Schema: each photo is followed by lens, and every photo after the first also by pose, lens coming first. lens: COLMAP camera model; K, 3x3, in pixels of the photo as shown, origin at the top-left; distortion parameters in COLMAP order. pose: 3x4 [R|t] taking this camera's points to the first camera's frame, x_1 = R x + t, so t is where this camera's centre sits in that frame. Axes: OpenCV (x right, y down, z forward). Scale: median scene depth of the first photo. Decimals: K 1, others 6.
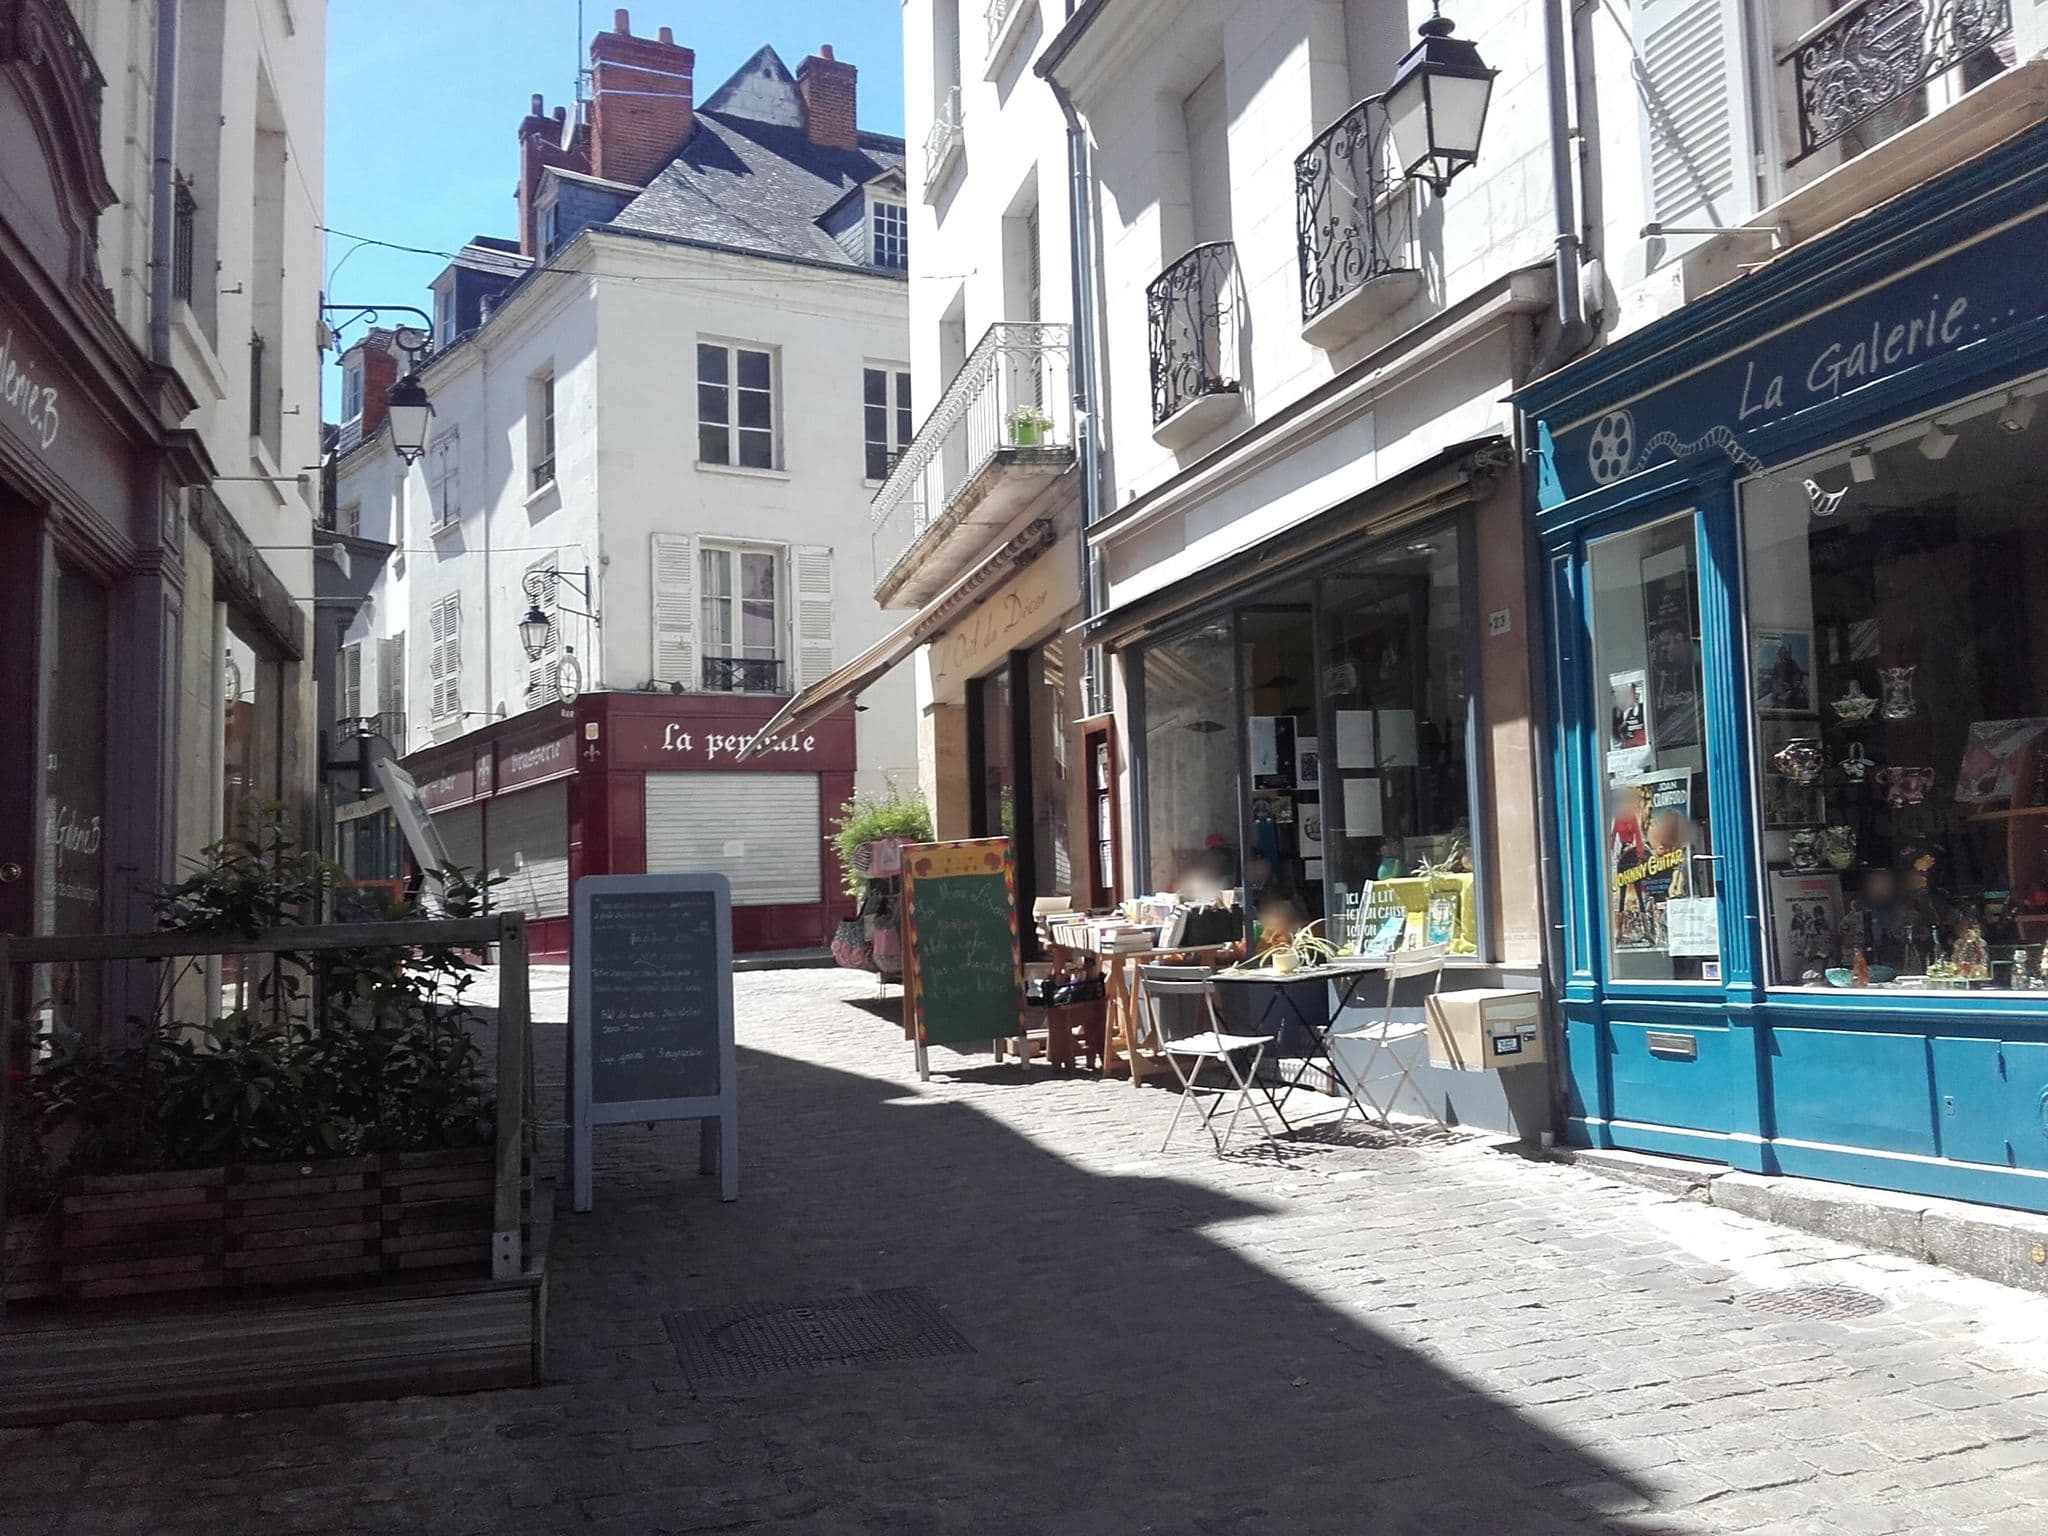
lens RADIAL K [[1728.7, 0, 1023.4], [0, 1728.7, 816.9], [0, 0, 1]] dist [0.196720, -0.293122]
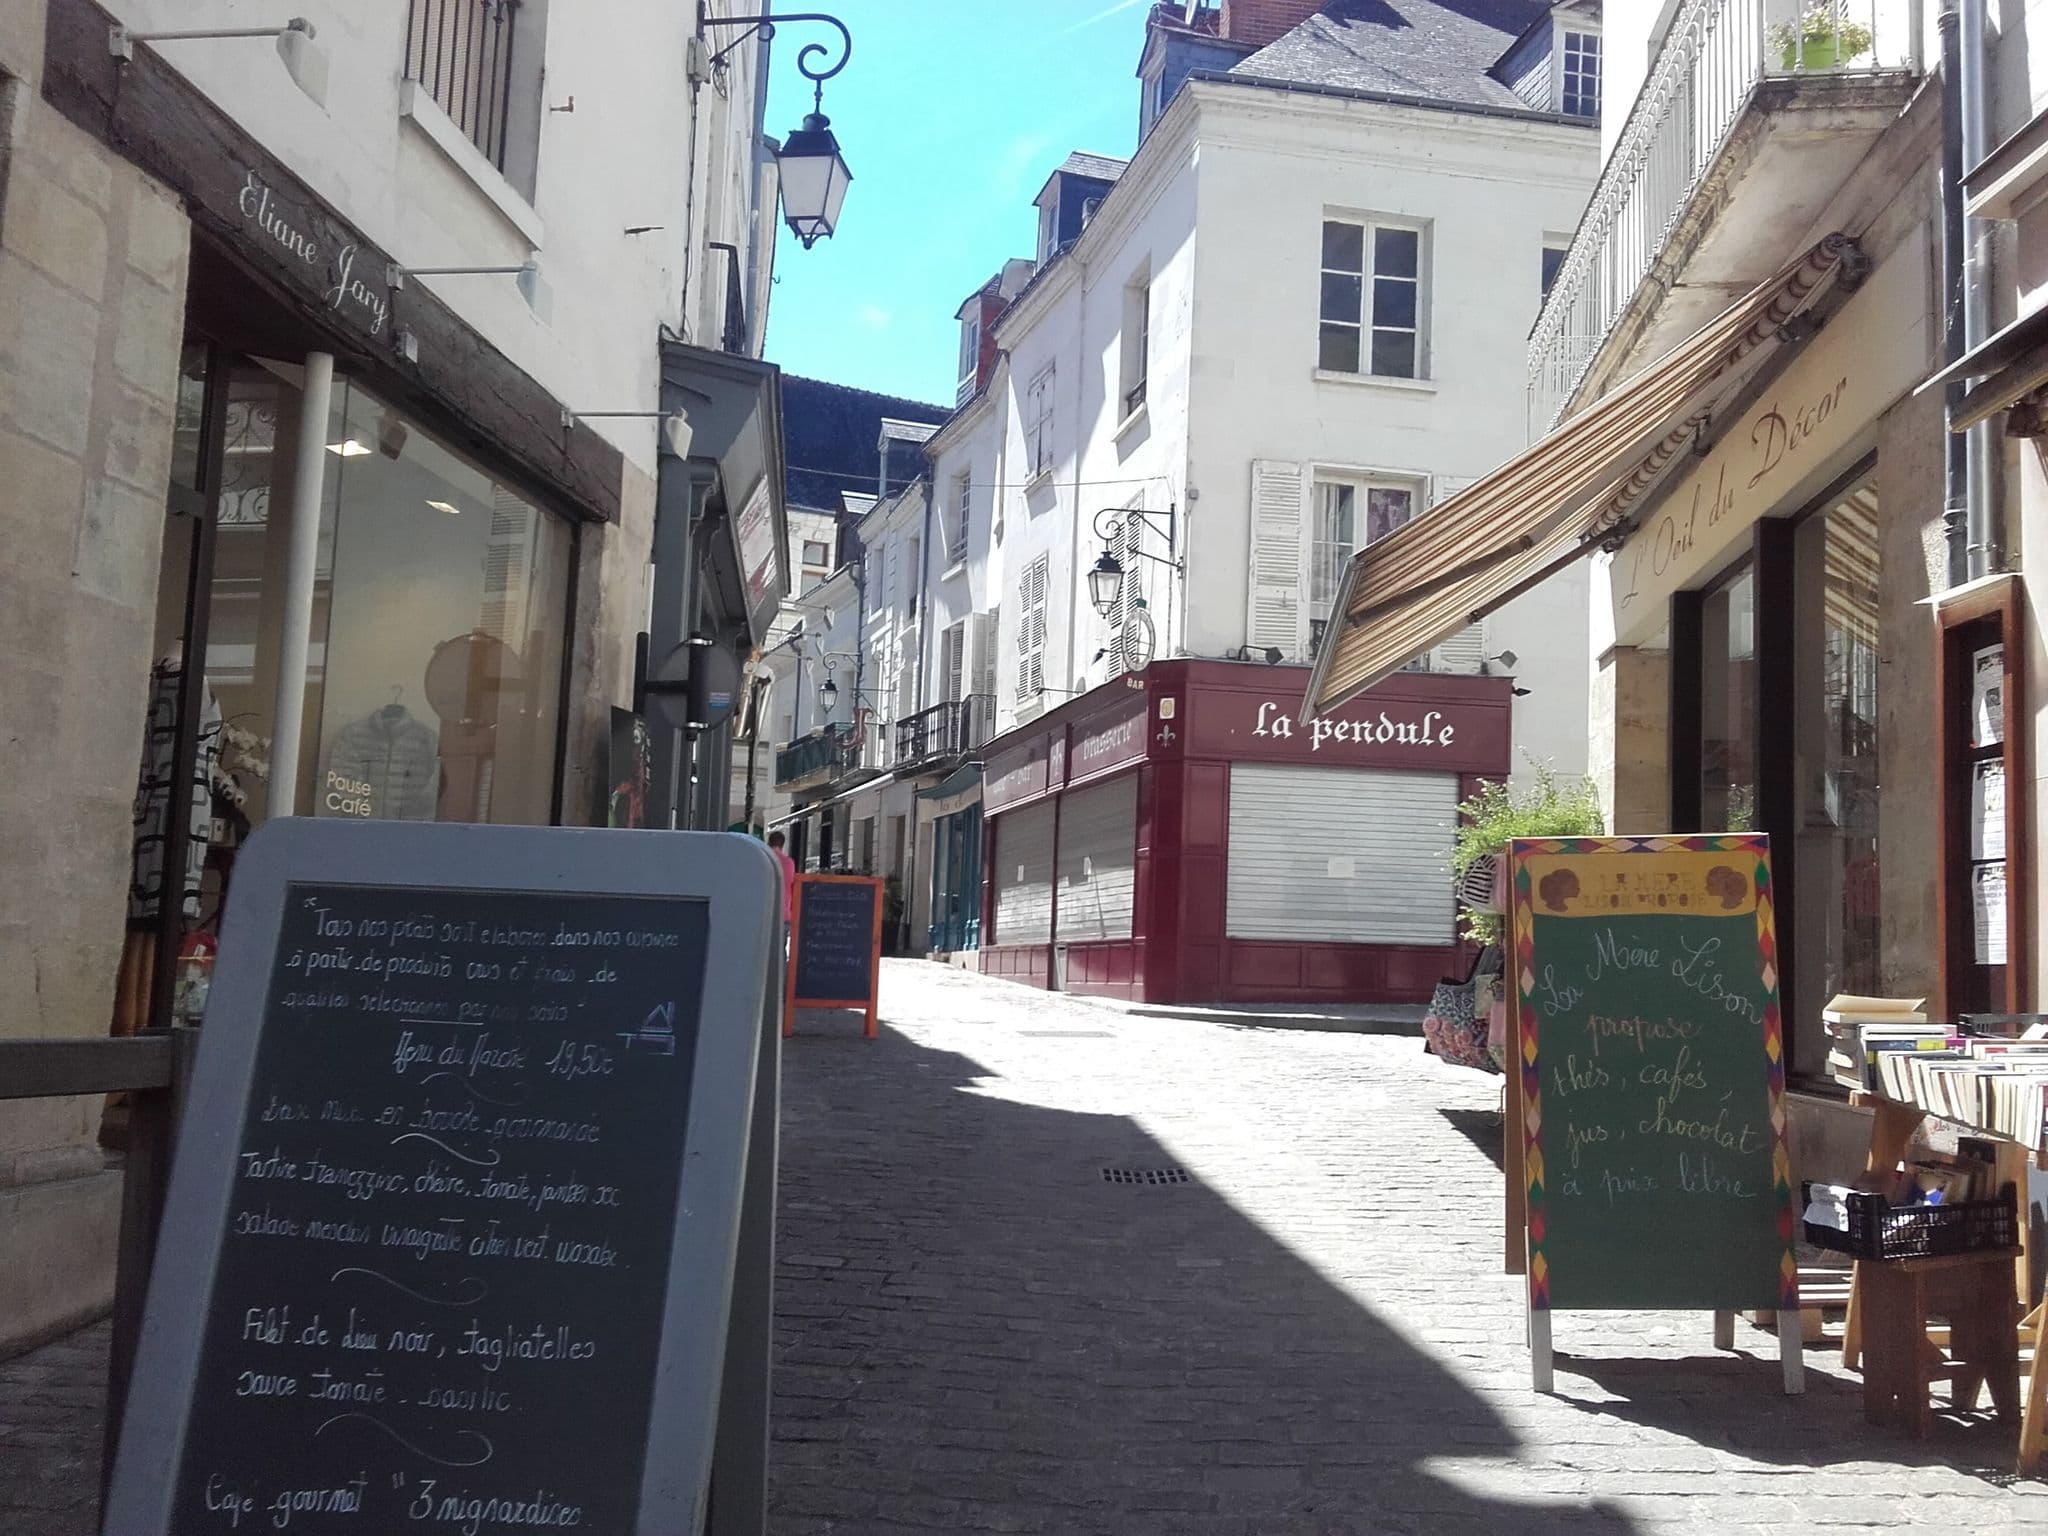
lens RADIAL K [[1784.3, 0, 1030.2], [0, 1784.3, 761.2], [0, 0, 1]] dist [0.023160, -0.099845]
pose [[0.930439, 0.034829, -0.364787, -0.007914], [-0.051899, 0.997963, -0.037092, 0.008025], [0.362752, 0.053444, 0.930352, 0.220558]]
